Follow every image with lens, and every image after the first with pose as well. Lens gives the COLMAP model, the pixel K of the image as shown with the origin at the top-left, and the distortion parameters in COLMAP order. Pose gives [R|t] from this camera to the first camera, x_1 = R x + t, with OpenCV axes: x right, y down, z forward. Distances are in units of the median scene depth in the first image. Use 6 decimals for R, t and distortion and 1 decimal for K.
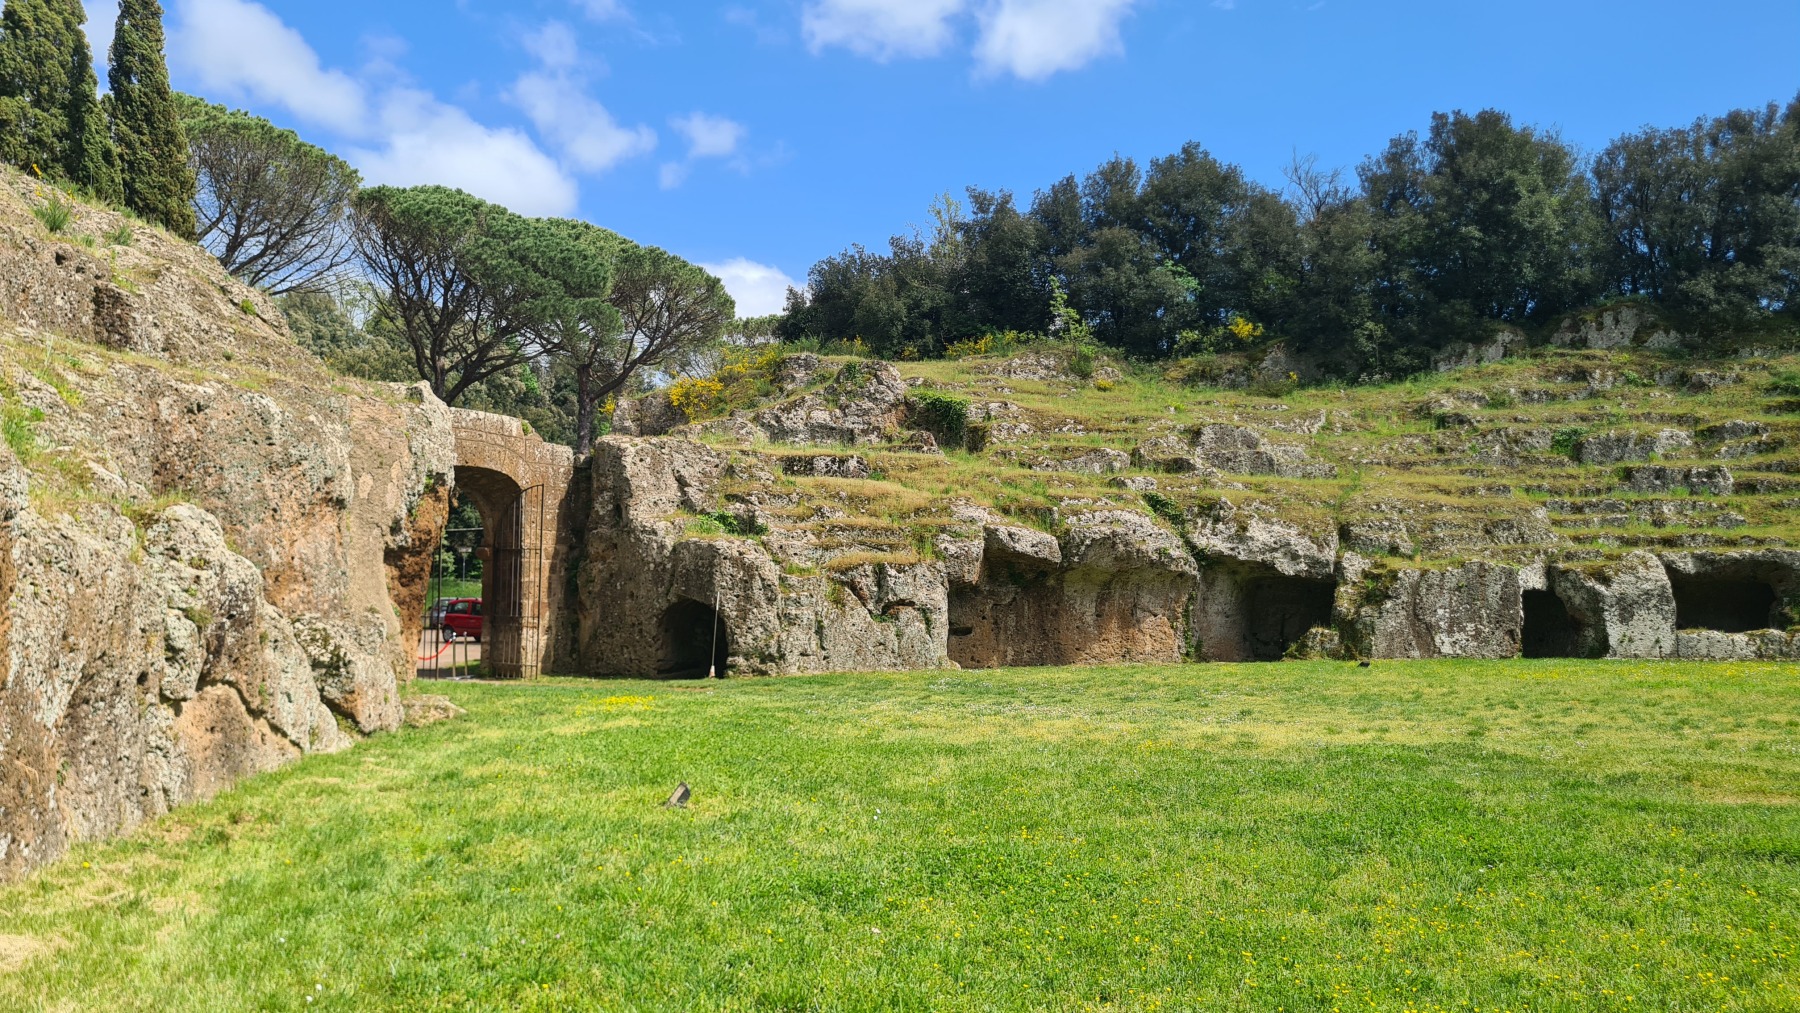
lens RADIAL K [[1370.1, 0, 891.7], [0, 1370.1, 519.0], [0, 0, 1]] dist [0.049438, -0.009374]
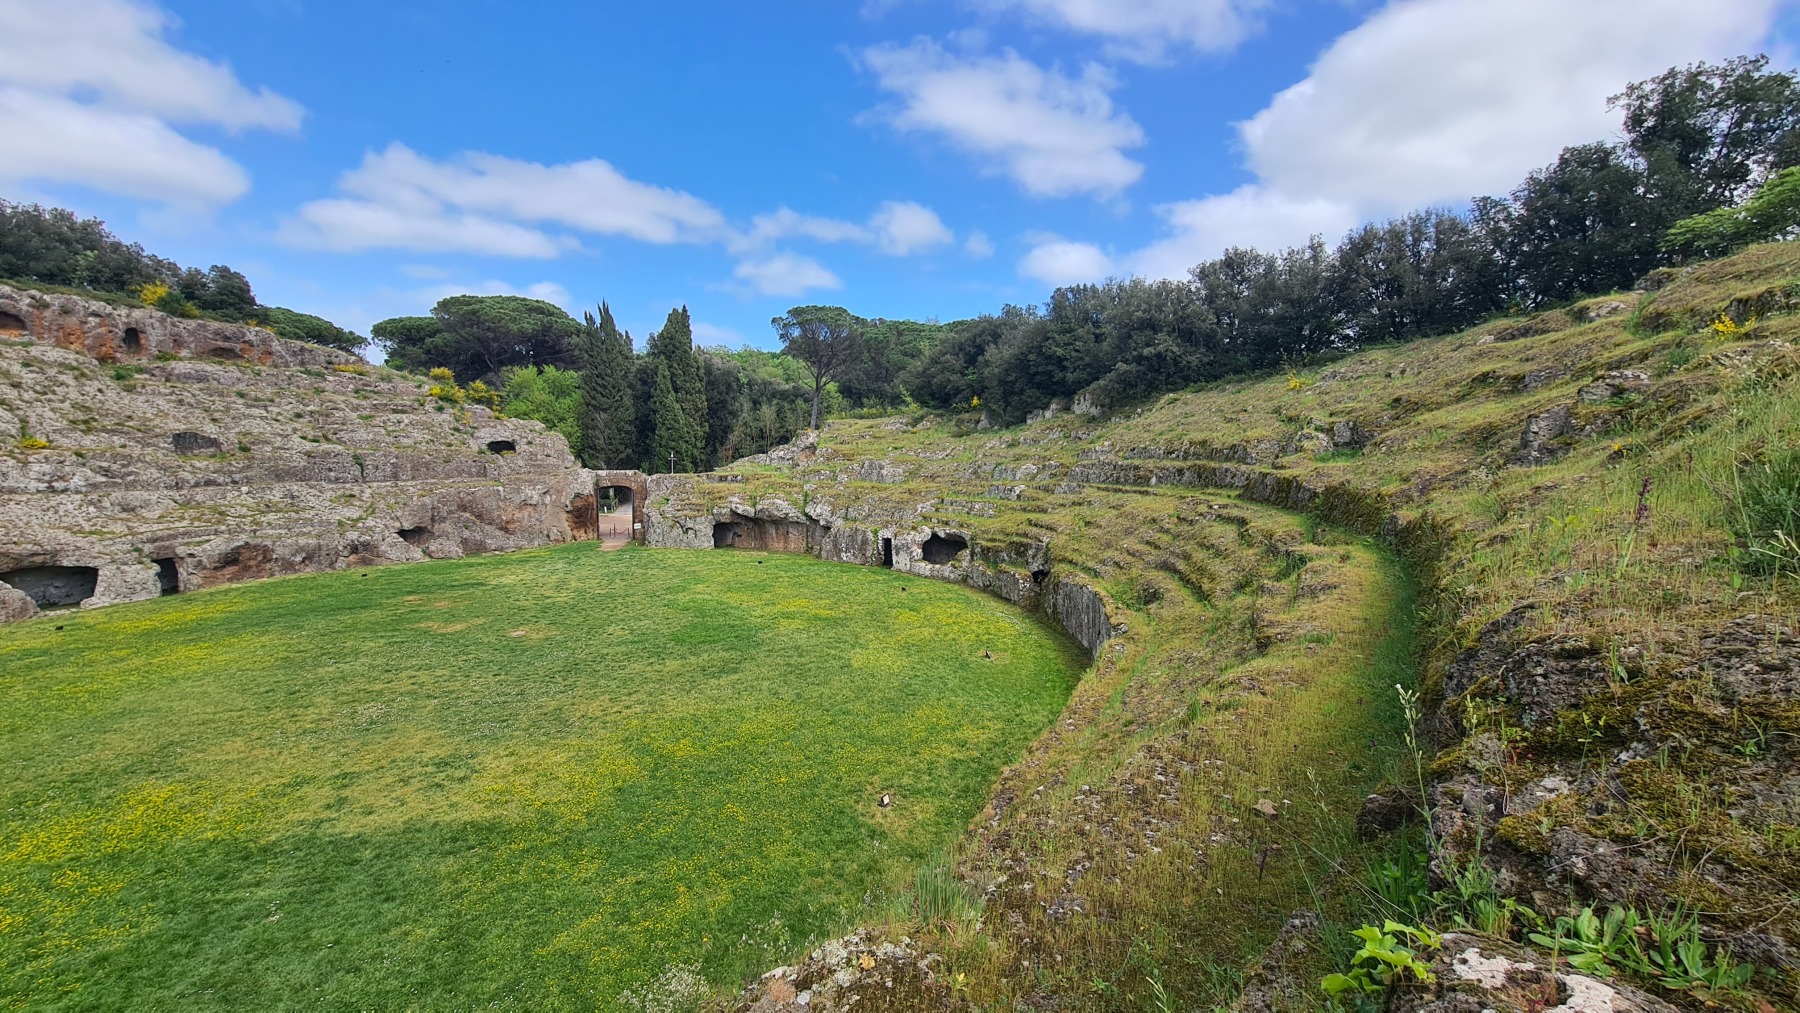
lens RADIAL K [[729.9, 0, 895.5], [0, 729.9, 508.6], [0, 0, 1]] dist [-0.002686, -0.000376]
pose [[0.706767, 0.064386, -0.704511, 1.522458], [0.033850, 0.991632, 0.124584, -0.181111], [0.706637, -0.111899, 0.698673, 0.102632]]
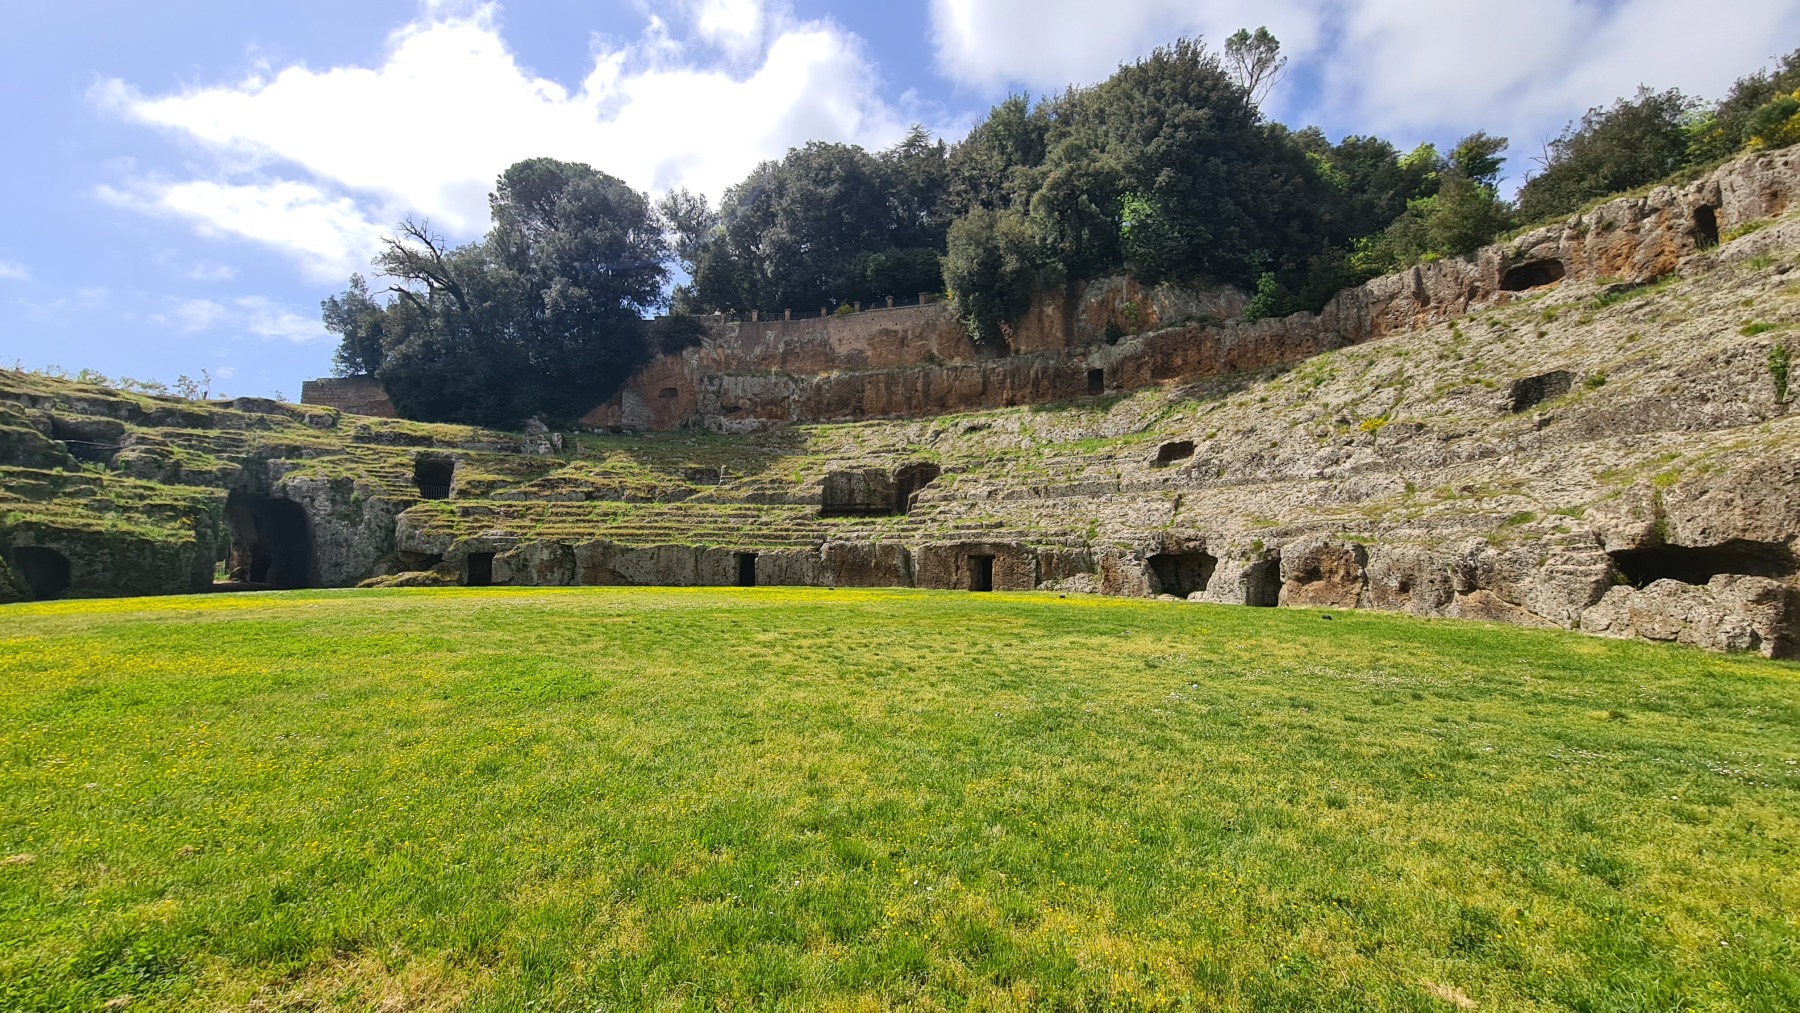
lens RADIAL K [[729.9, 0, 894.7], [0, 729.9, 503.2], [0, 0, 1]] dist [-0.002686, -0.000376]
pose [[-0.992139, 0.008847, 0.124831, 0.236050], [-0.007730, 0.991261, -0.131688, 0.053370], [-0.124905, -0.131618, -0.983400, 0.986287]]
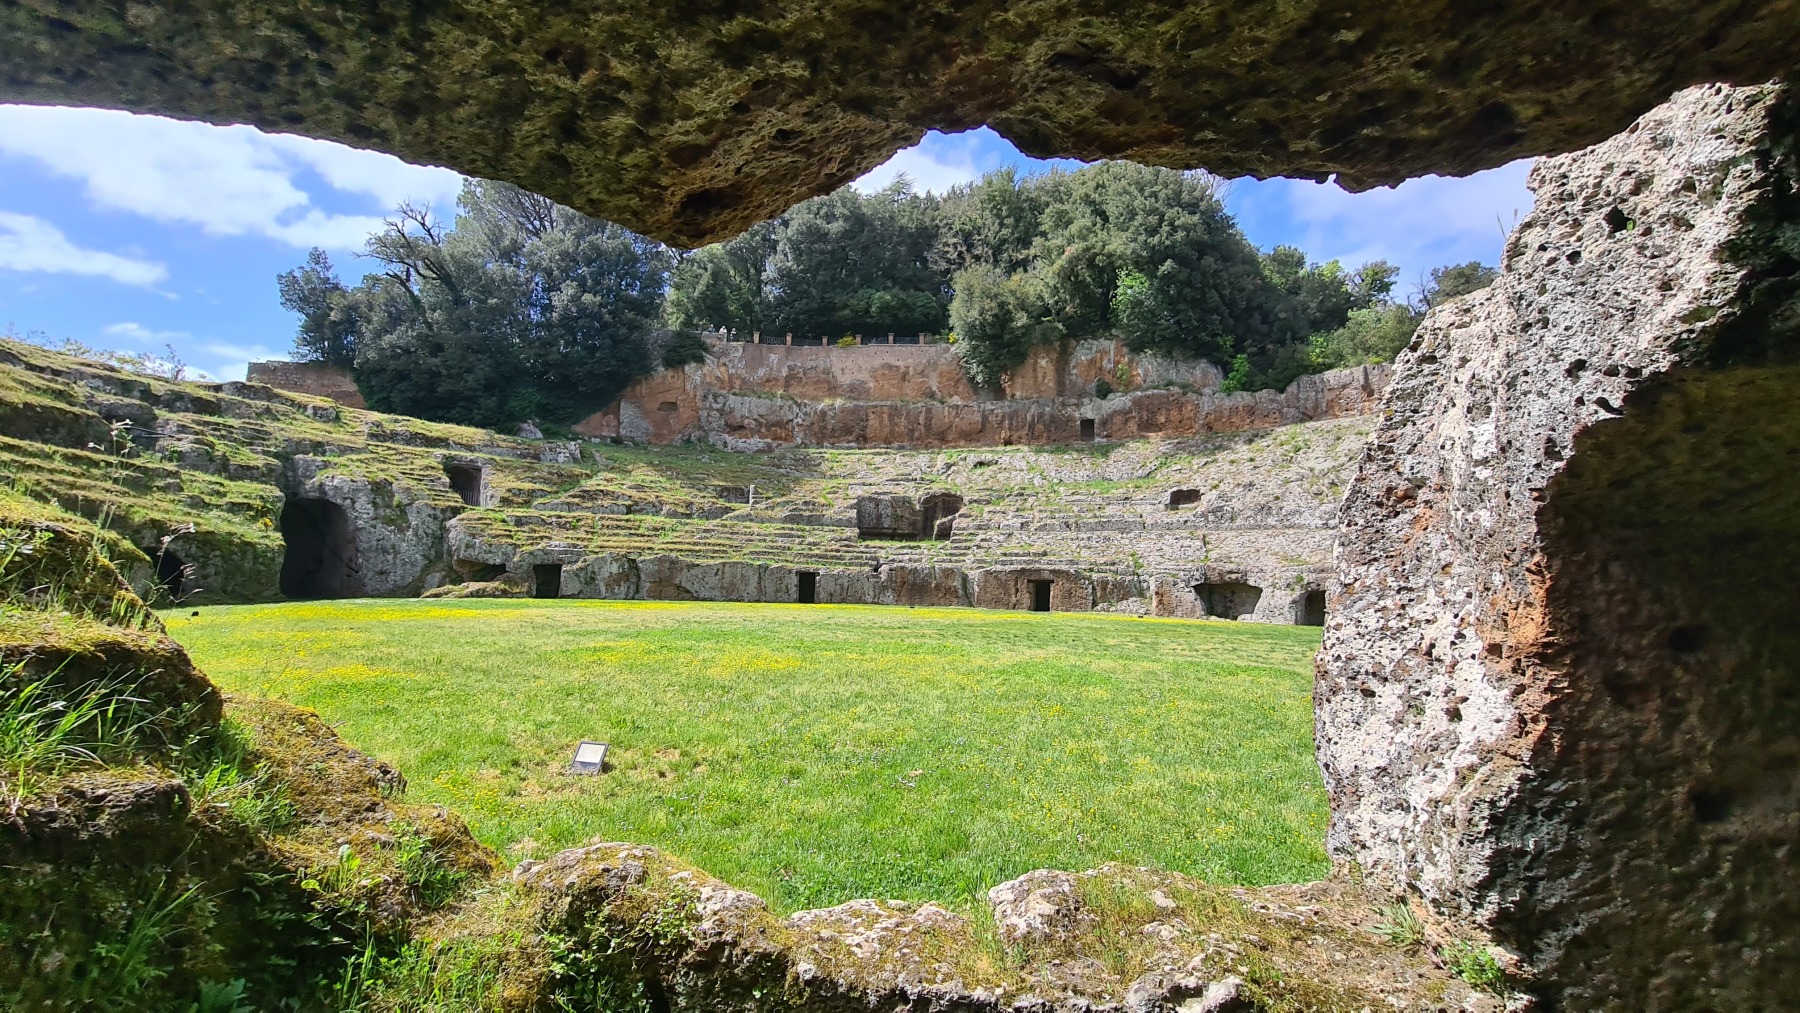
lens RADIAL K [[729.9, 0, 902.9], [0, 729.9, 510.5], [0, 0, 1]] dist [-0.002686, -0.000376]
pose [[-0.993675, -0.036168, -0.106310, 0.648537], [-0.019935, 0.988490, -0.149966, 0.060957], [0.110511, -0.146899, -0.982959, 1.118590]]
